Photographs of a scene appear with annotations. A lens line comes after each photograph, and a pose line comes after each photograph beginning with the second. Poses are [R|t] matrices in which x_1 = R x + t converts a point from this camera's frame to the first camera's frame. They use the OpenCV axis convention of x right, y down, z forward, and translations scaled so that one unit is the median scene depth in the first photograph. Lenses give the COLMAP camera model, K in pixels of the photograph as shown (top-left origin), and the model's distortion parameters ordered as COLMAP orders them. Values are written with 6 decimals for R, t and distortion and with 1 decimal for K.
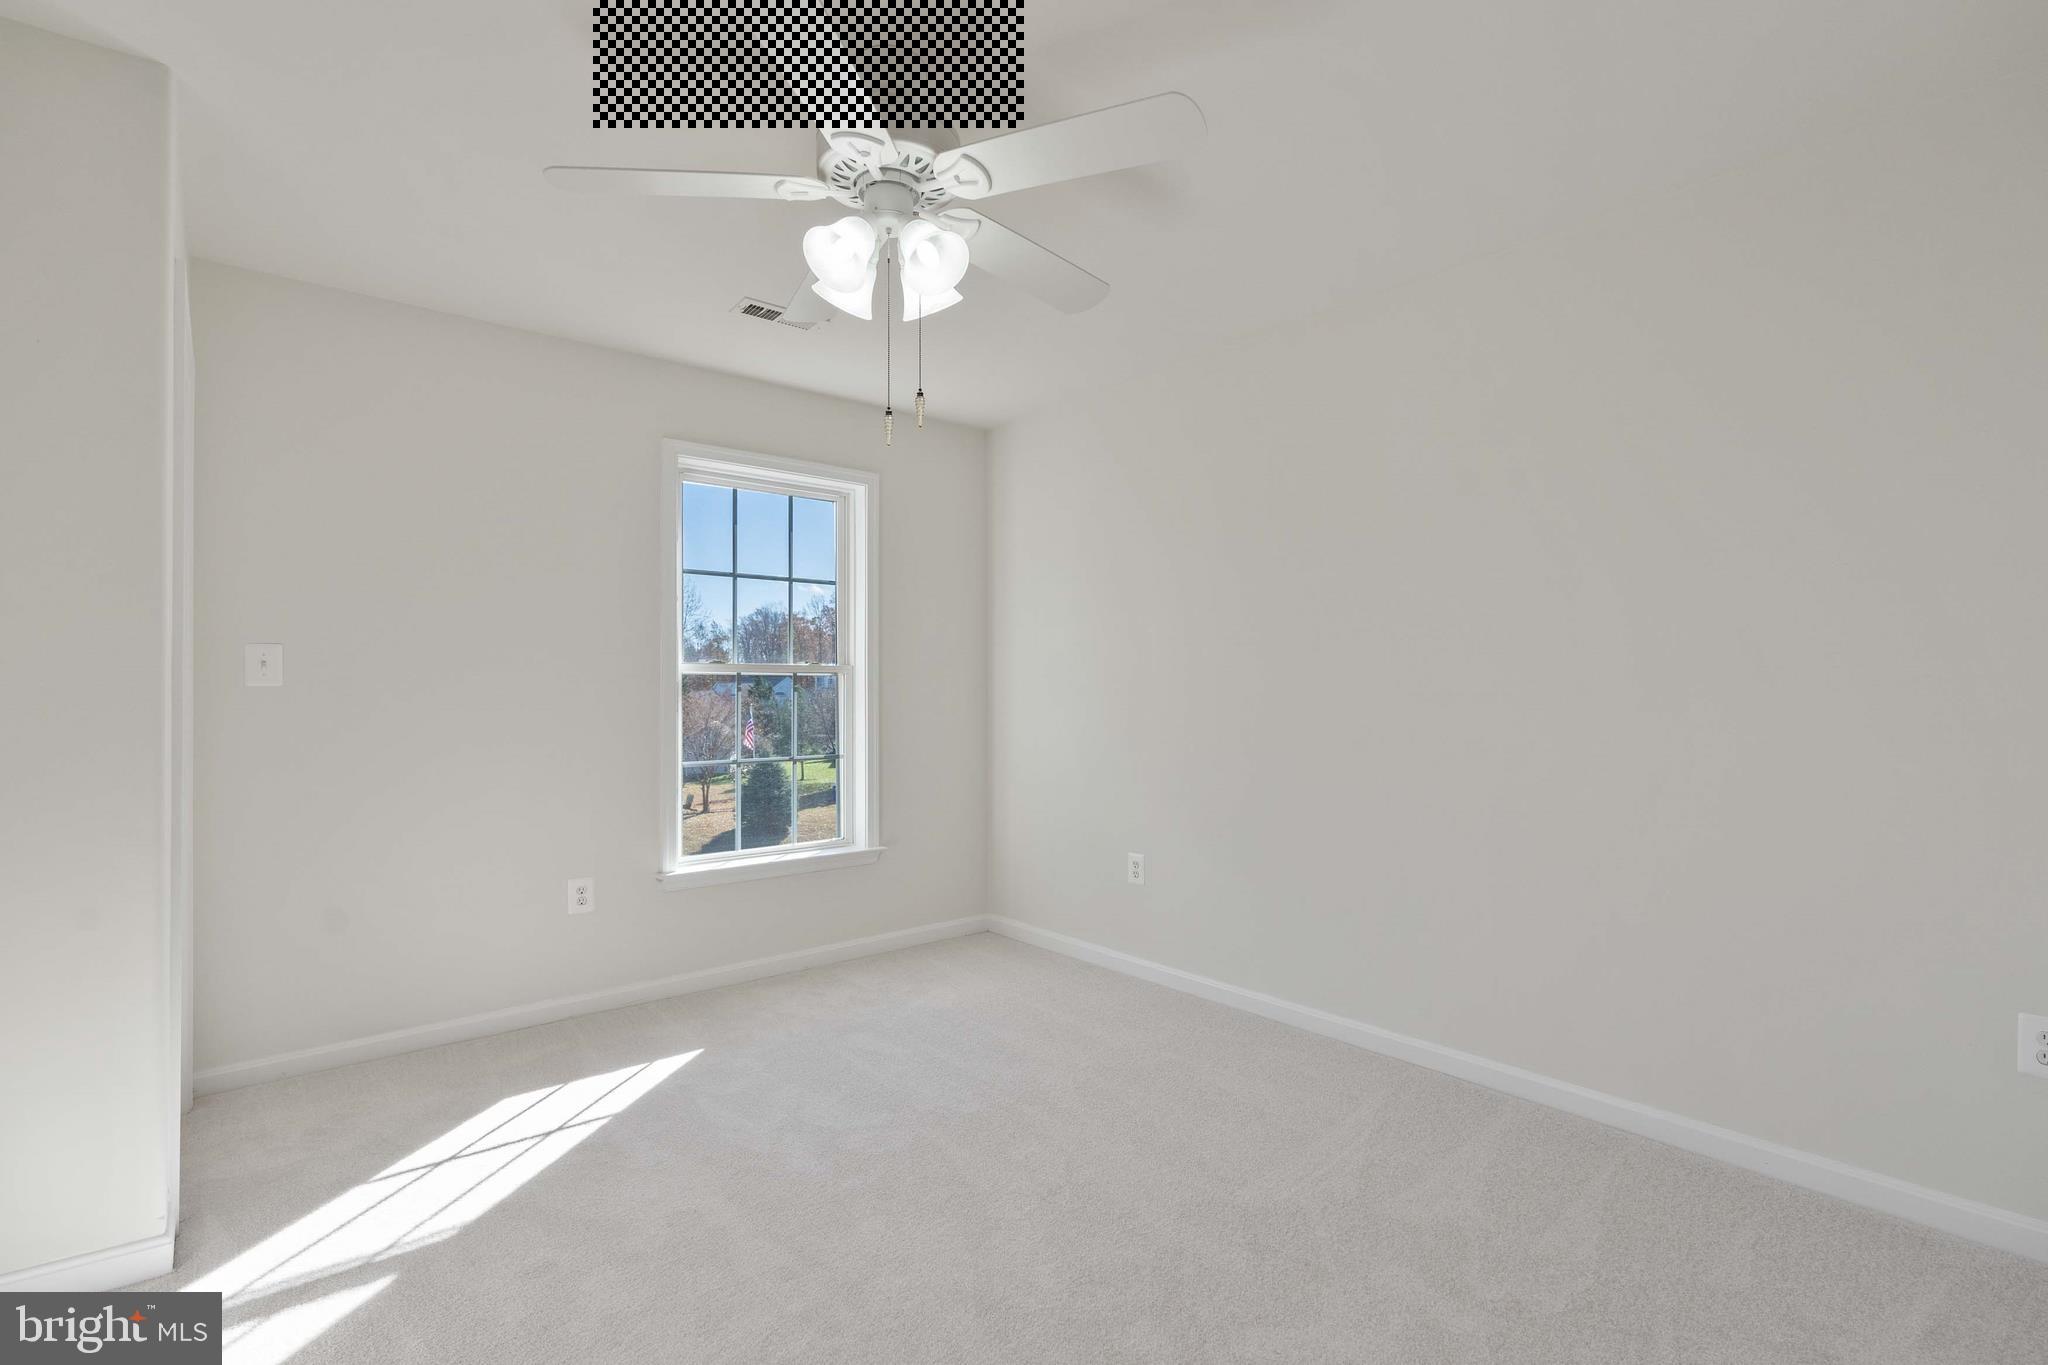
lens RADIAL K [[954.0, 0, 1024.2], [0, 954.0, 678.0], [0, 0, 1]] dist [-0.001657, 0.001379]
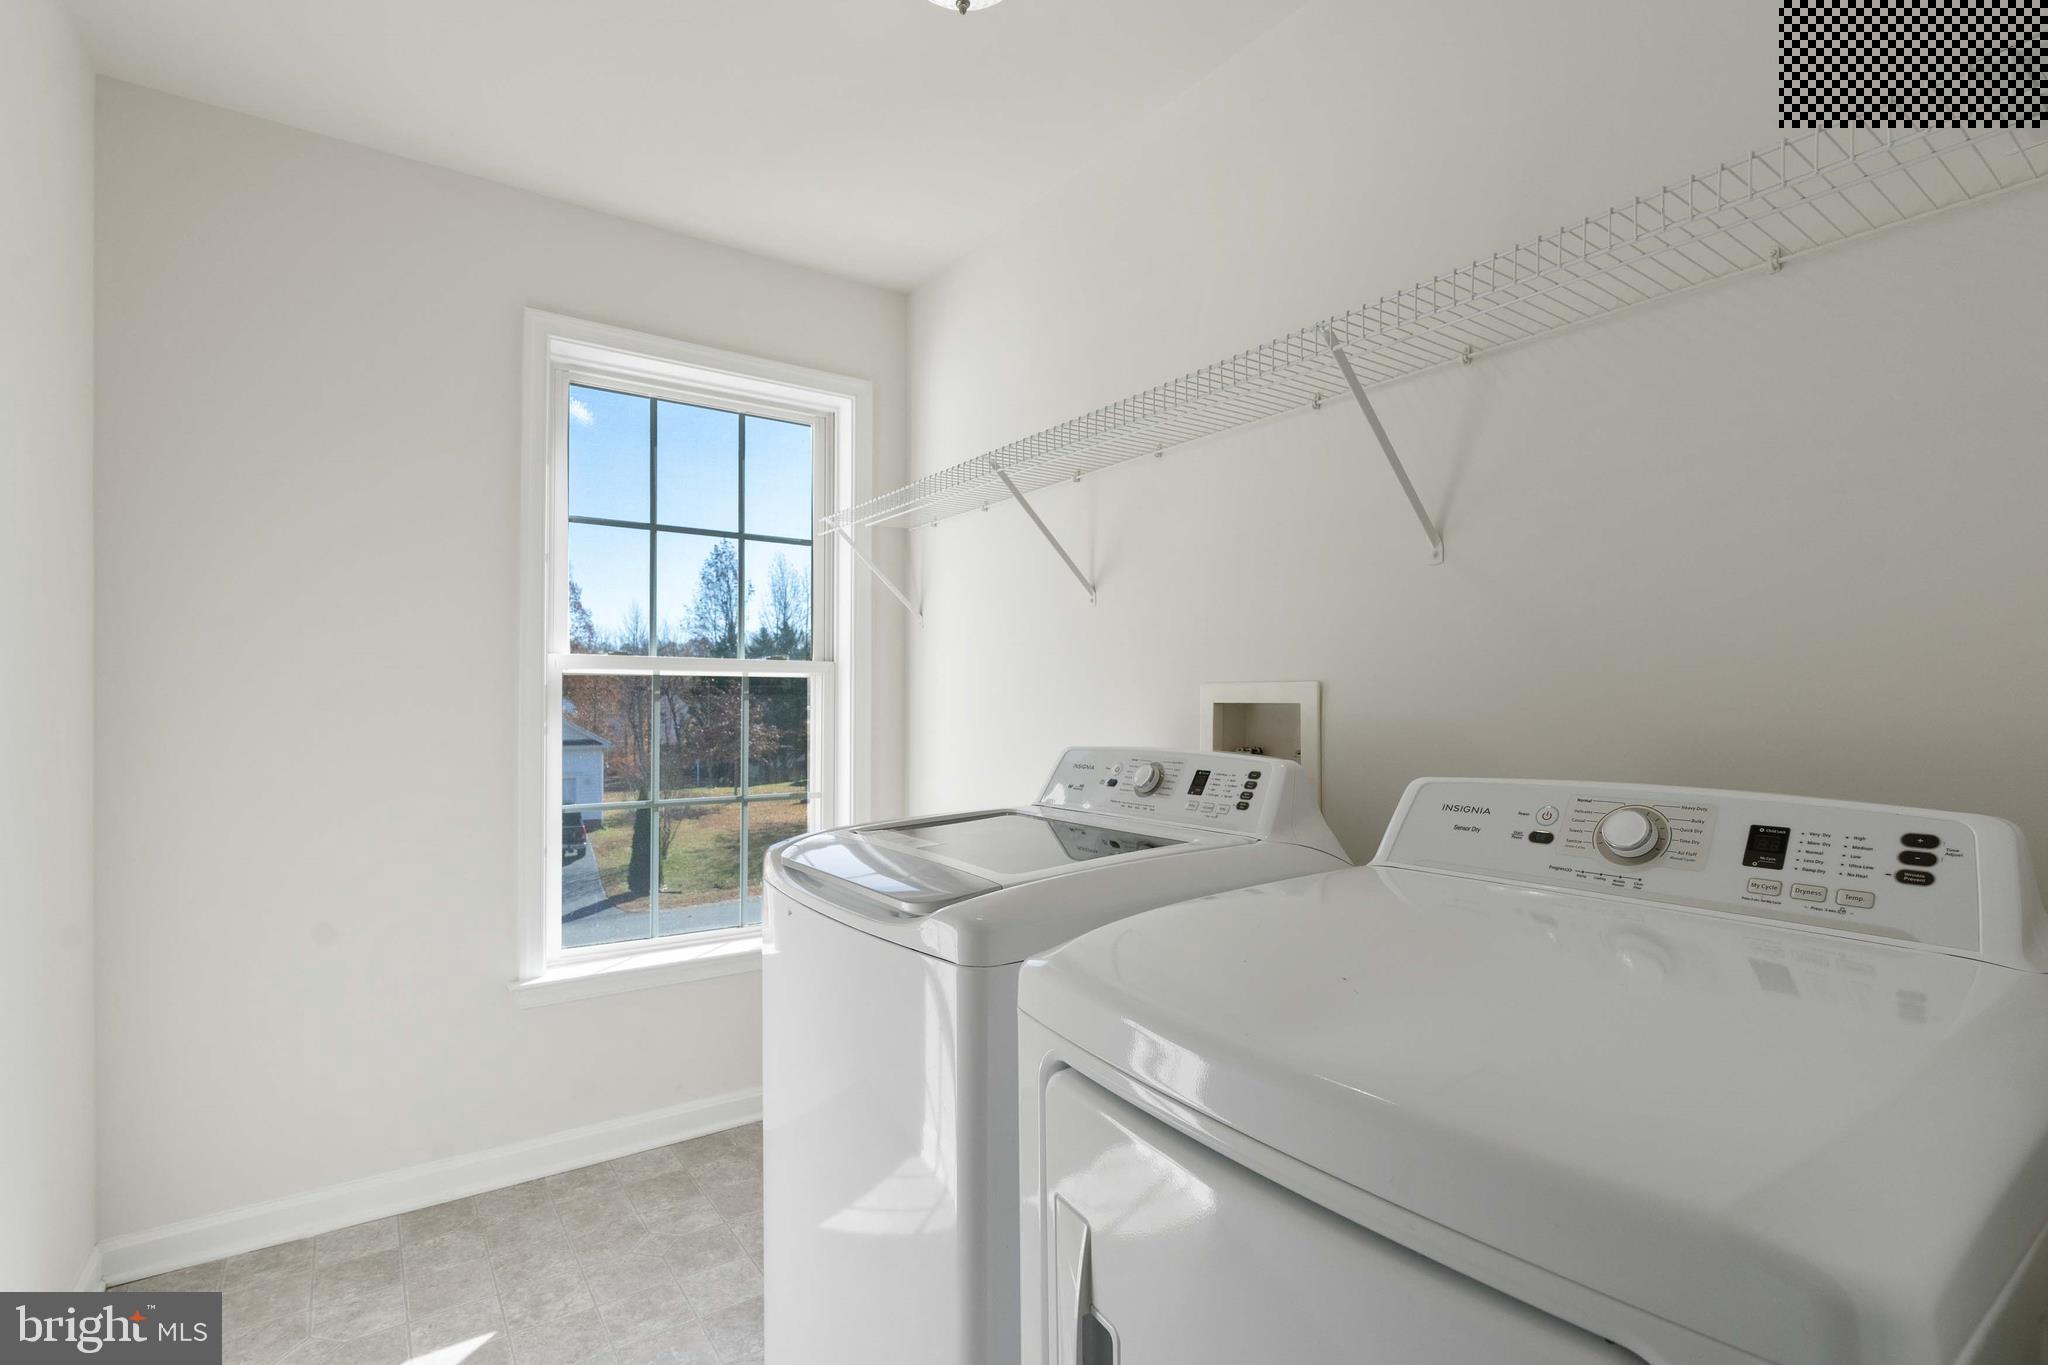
lens RADIAL K [[954.0, 0, 1022.1], [0, 954.0, 685.2], [0, 0, 1]] dist [-0.001657, 0.001379]
pose [[0.996190, 0.001099, -0.087202, 0.013097], [-0.001843, 0.999963, -0.008449, 0.008397], [0.087190, 0.008578, 0.996155, 0.354843]]
